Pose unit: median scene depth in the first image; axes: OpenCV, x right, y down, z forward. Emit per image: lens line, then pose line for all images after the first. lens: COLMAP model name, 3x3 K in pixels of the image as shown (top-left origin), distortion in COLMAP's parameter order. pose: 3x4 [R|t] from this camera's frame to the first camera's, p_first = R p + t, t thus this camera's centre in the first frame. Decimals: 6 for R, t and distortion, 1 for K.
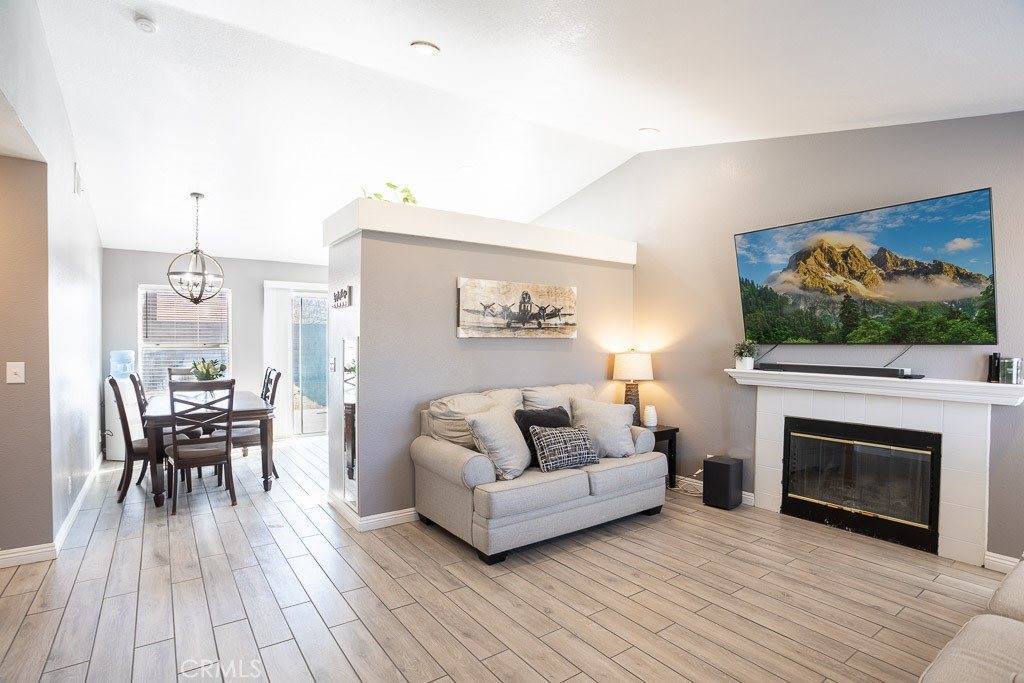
lens RADIAL K [[517.0, 0, 511.7], [0, 517.0, 340.0], [0, 0, 1]] dist [-0.030734, 0.009515]
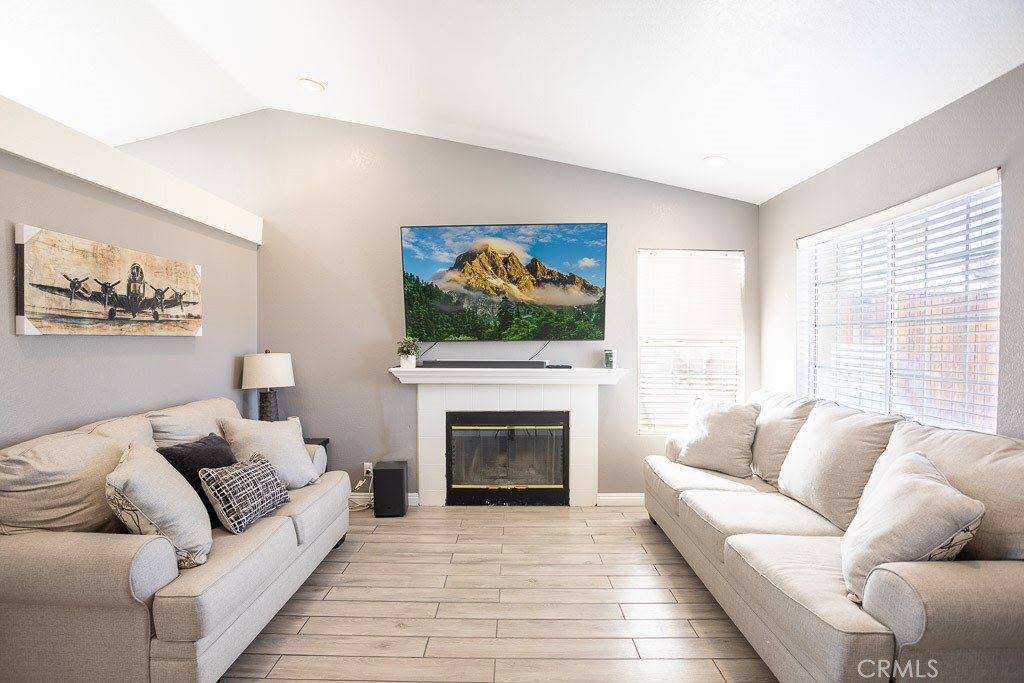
lens RADIAL K [[517.0, 0, 512.7], [0, 517.0, 344.2], [0, 0, 1]] dist [-0.030734, 0.009515]
pose [[0.611198, -0.014525, 0.791344, -0.225719], [0.004995, 0.999882, 0.014495, -0.000366], [-0.791462, -0.004907, 0.611199, 0.285210]]
